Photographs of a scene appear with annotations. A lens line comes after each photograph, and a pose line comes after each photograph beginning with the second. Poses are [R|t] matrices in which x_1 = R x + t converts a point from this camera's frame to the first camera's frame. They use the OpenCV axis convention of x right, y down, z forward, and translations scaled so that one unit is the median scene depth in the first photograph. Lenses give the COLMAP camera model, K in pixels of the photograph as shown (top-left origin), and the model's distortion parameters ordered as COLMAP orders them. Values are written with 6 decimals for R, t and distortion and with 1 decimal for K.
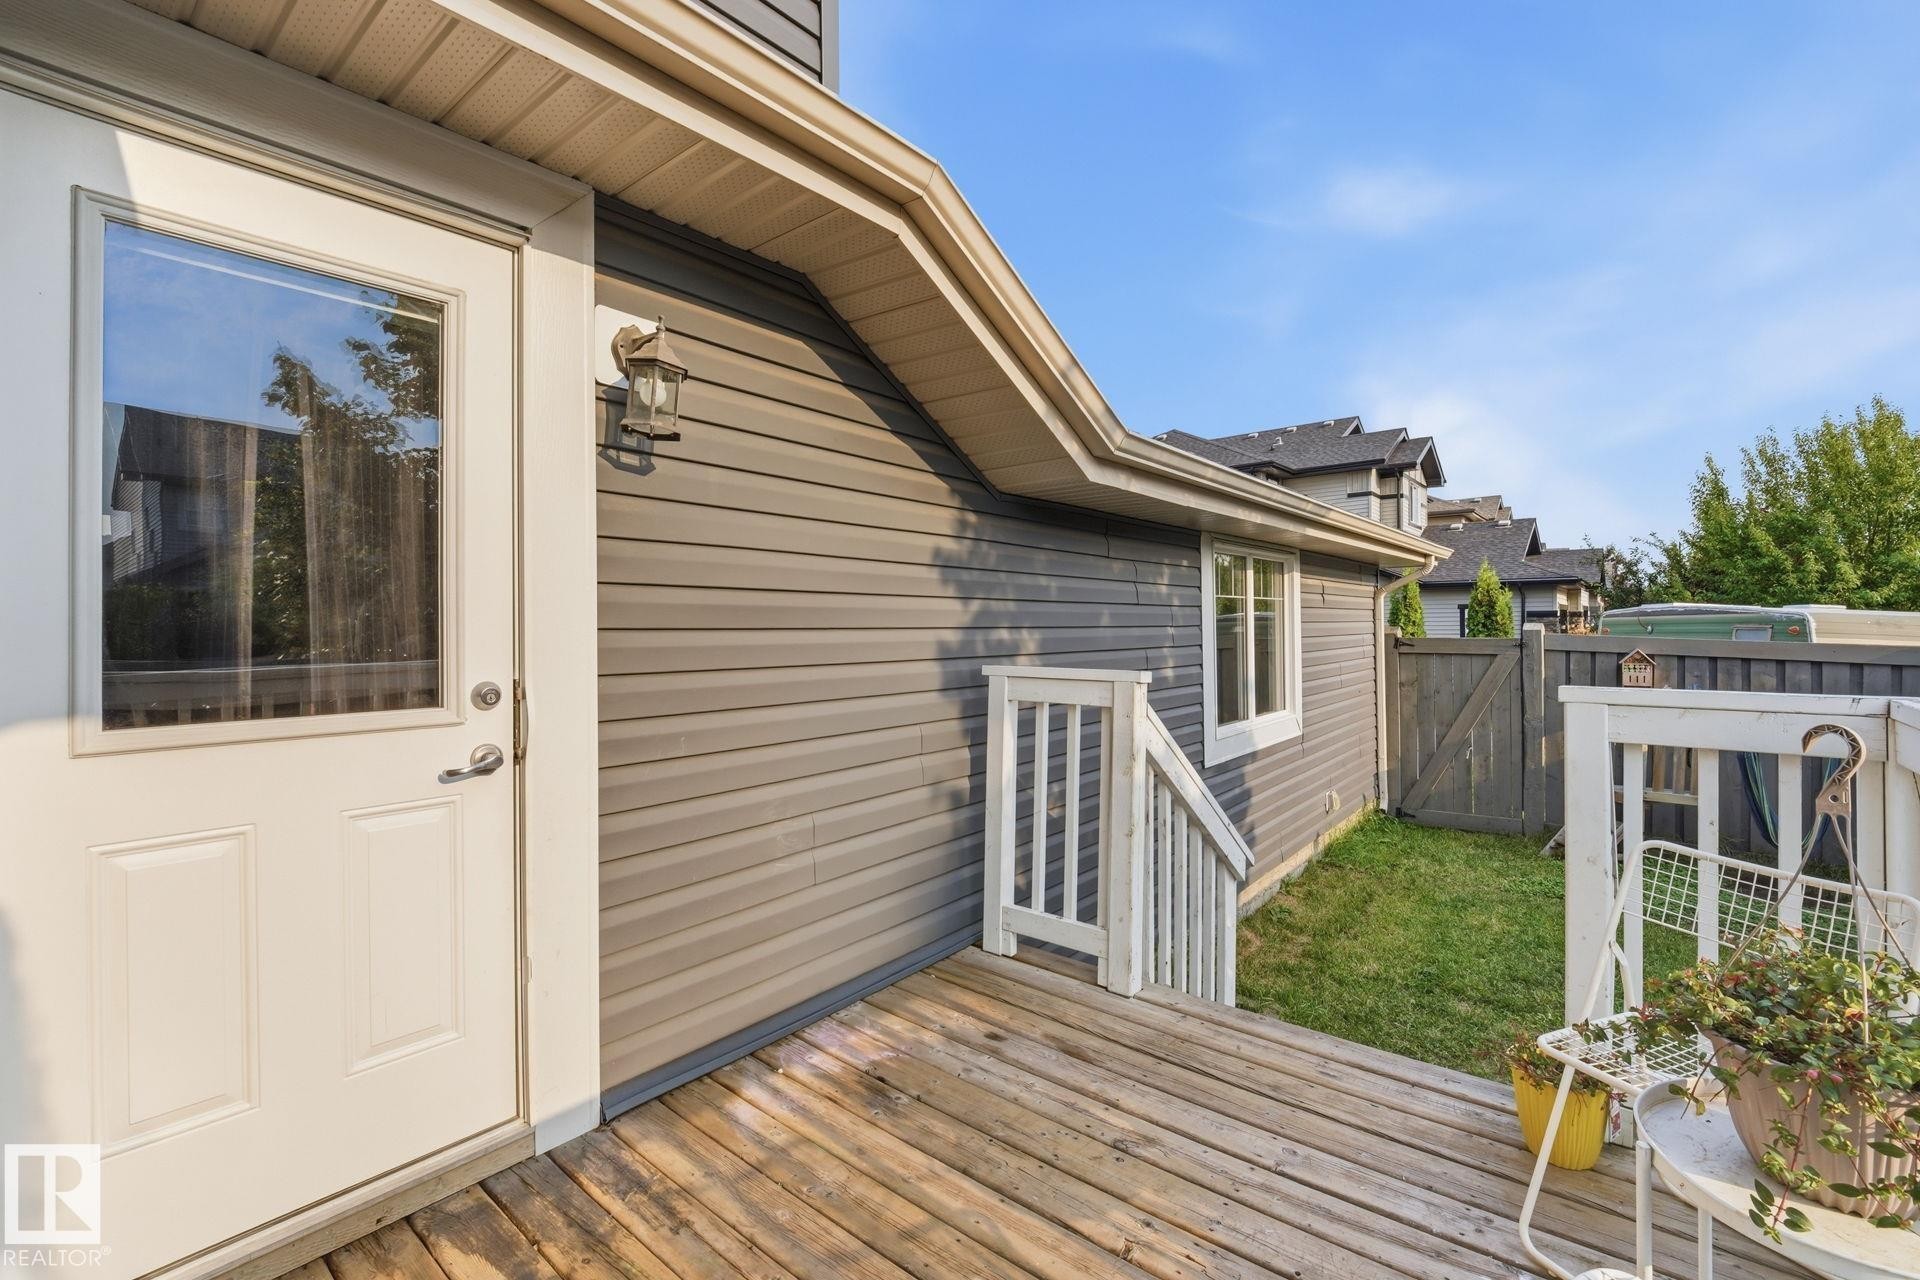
lens RADIAL K [[809.6, 0, 950.4], [0, 809.6, 629.6], [0, 0, 1]] dist [-0.031374, -0.000043]
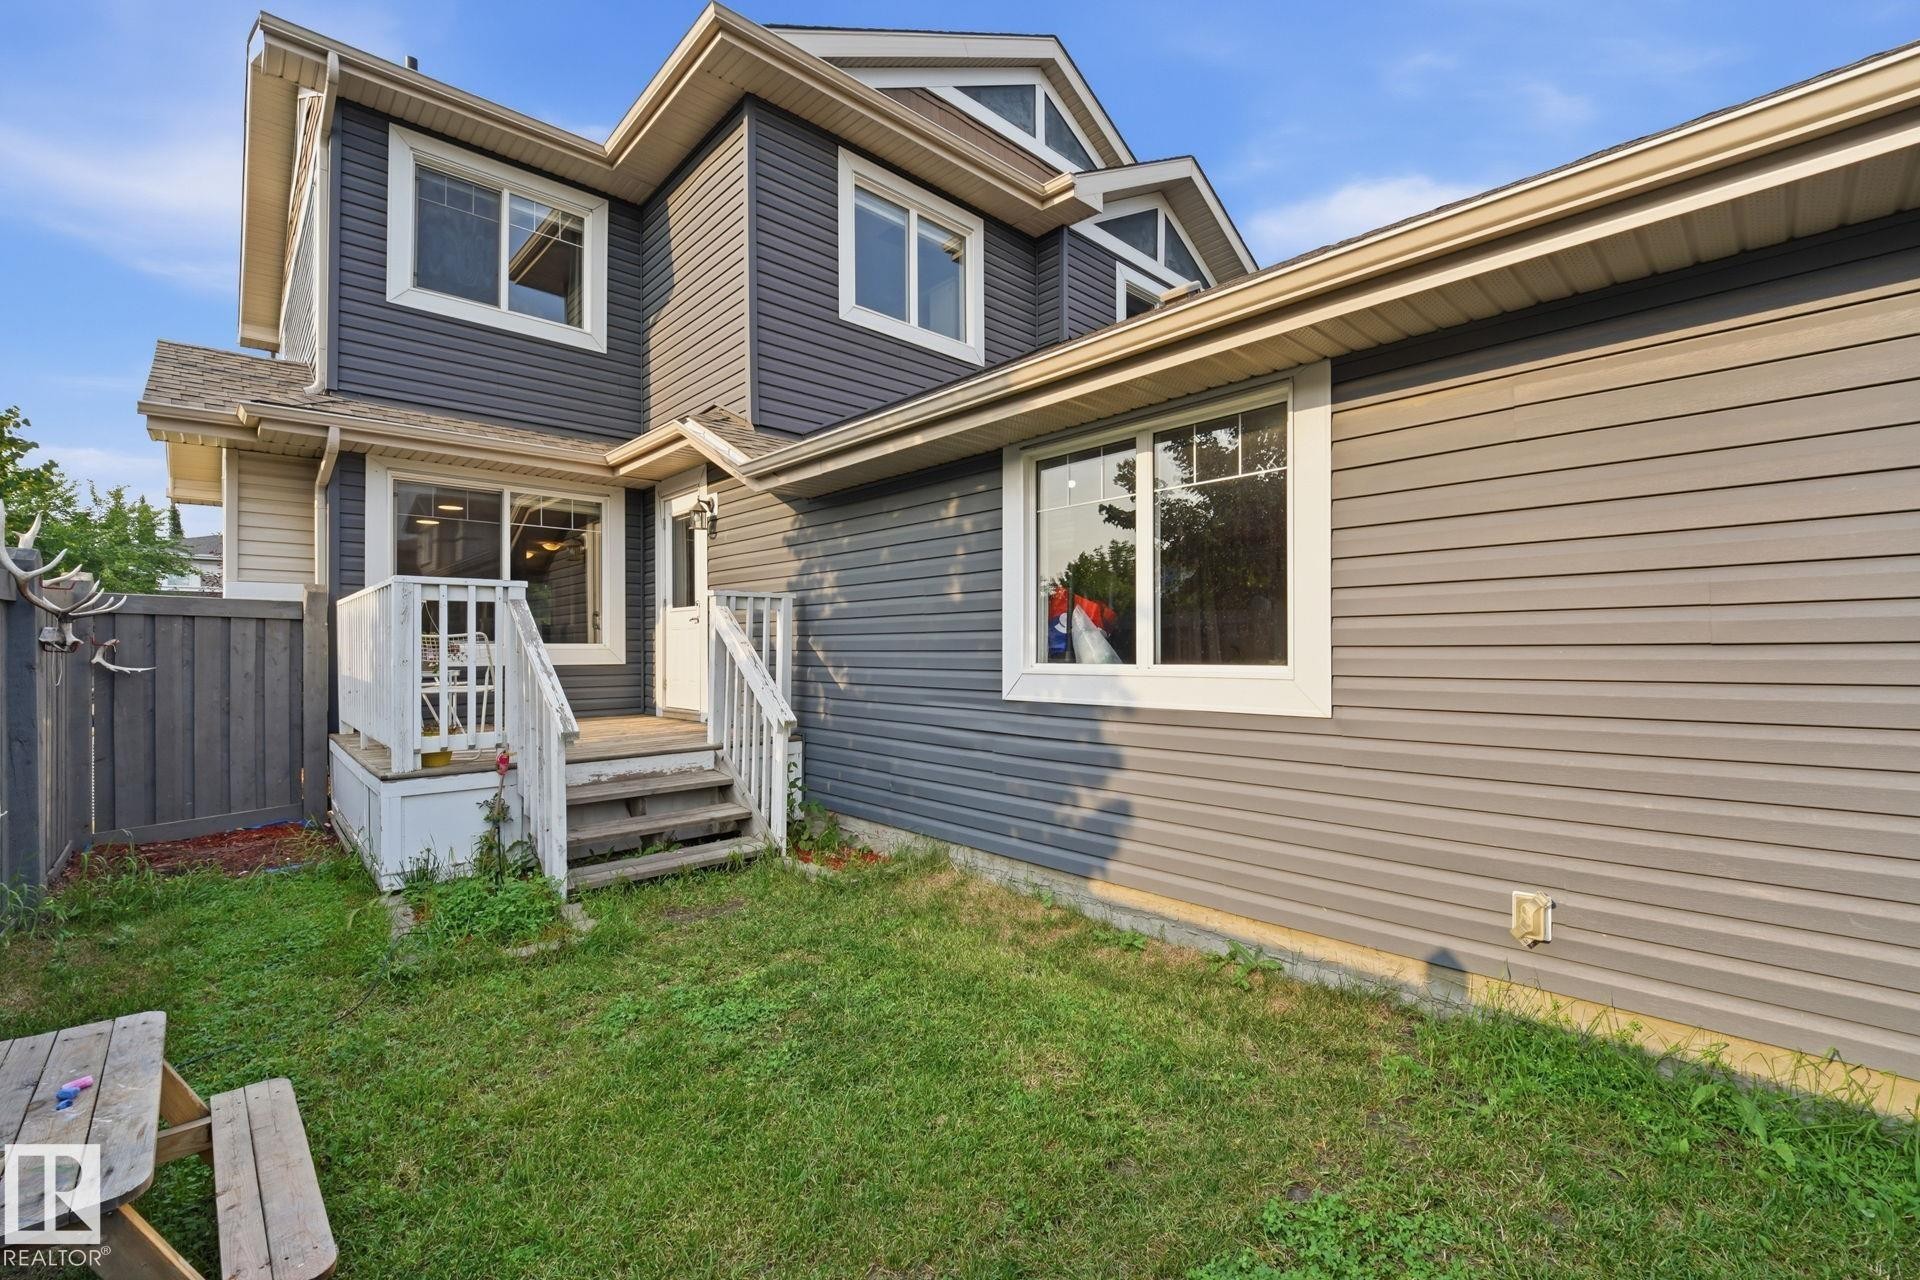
lens RADIAL K [[812.9, 0, 973.5], [0, 812.9, 639.8], [0, 0, 1]] dist [-0.000415, -0.000508]
pose [[-0.109172, -0.000291, -0.994023, 0.775144], [0.002070, 0.999998, -0.000520, 0.063508], [0.994021, -0.002114, -0.109171, 0.655639]]
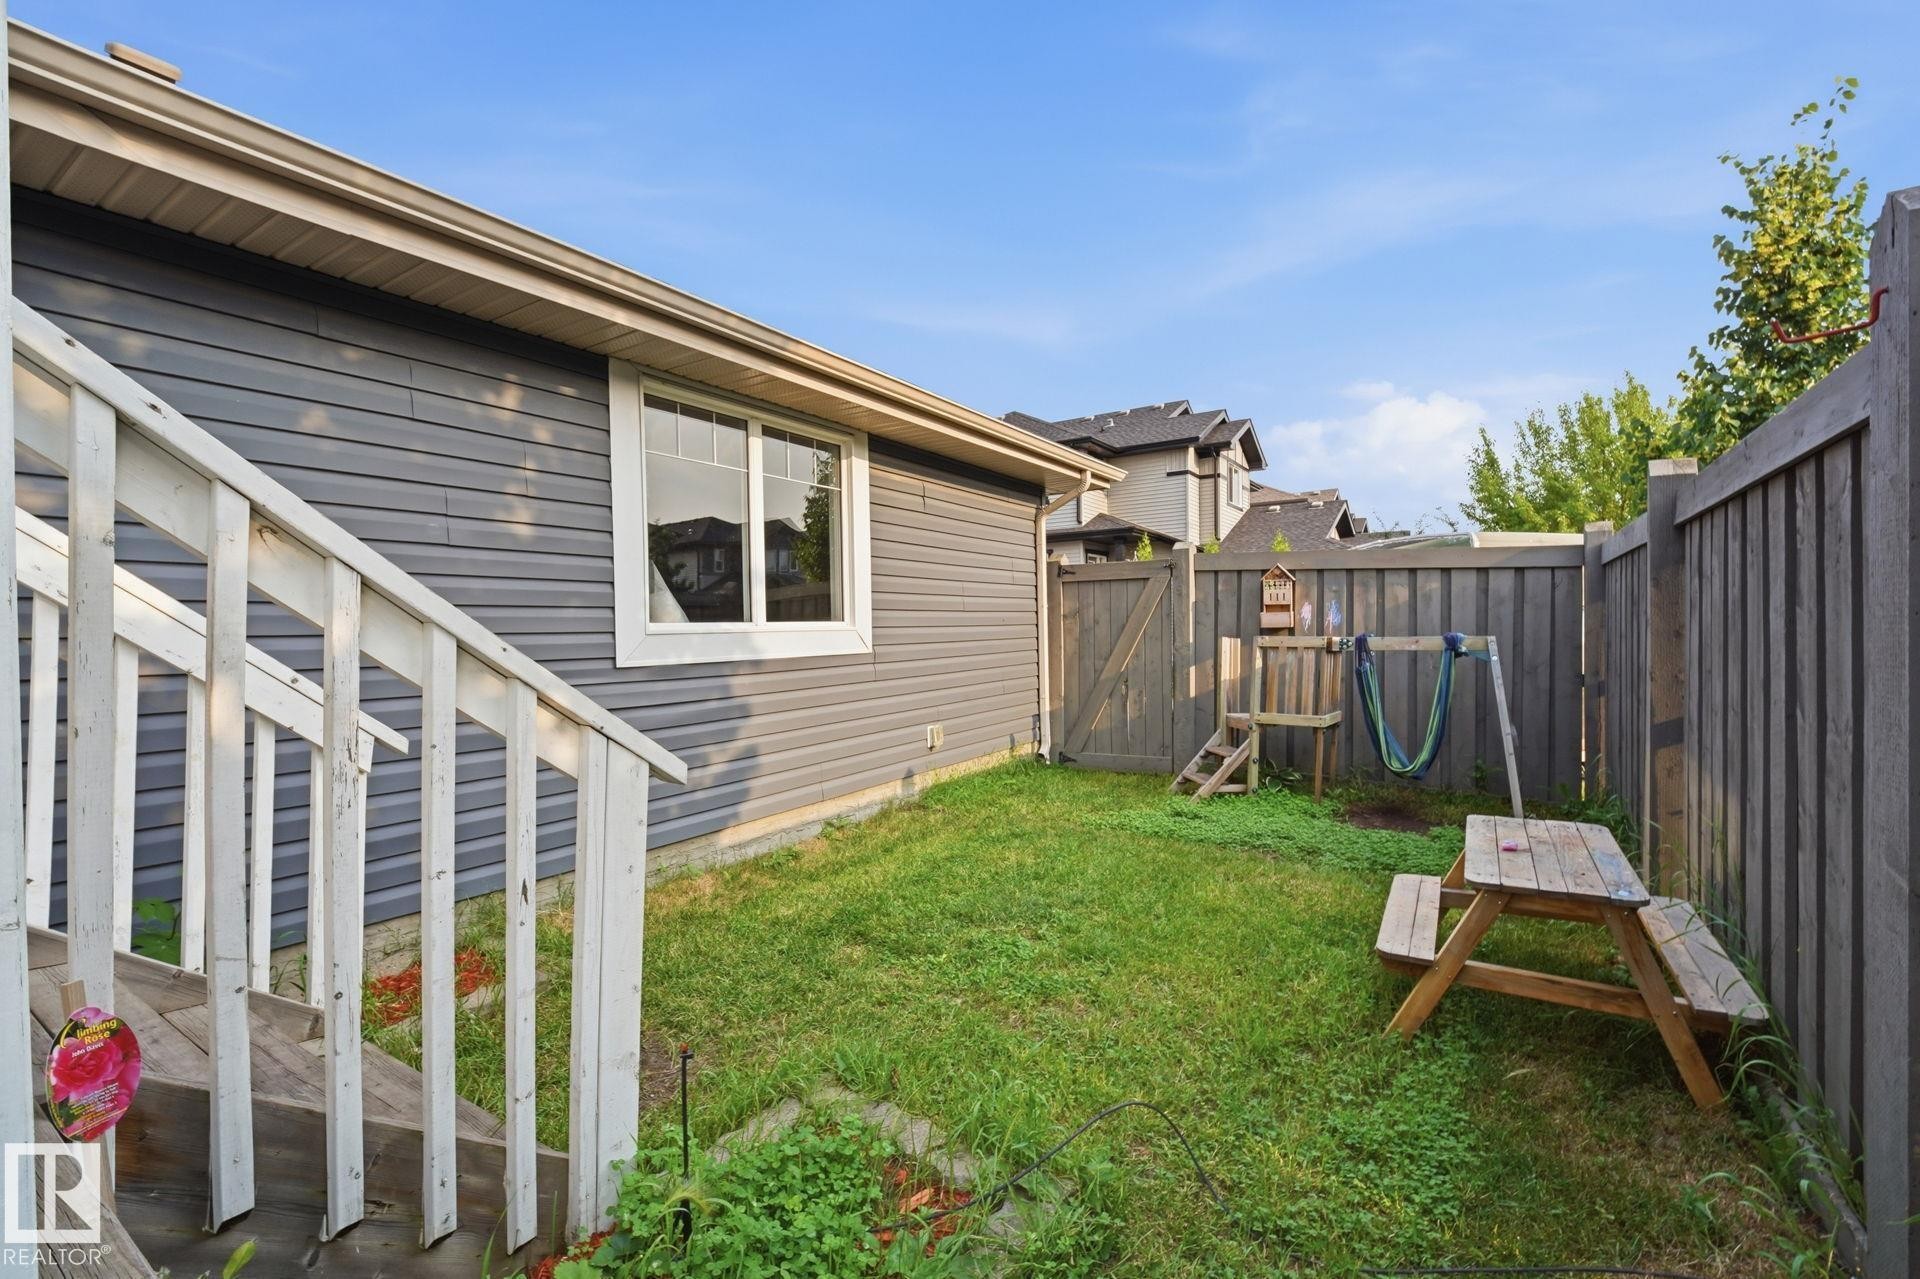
lens RADIAL K [[812.9, 0, 973.5], [0, 812.9, 639.3], [0, 0, 1]] dist [-0.000415, -0.000508]
pose [[0.988938, -0.008367, 0.148092, 0.328815], [0.007274, 0.999942, 0.007924, 0.087215], [-0.148150, -0.006759, 0.988942, 0.109028]]
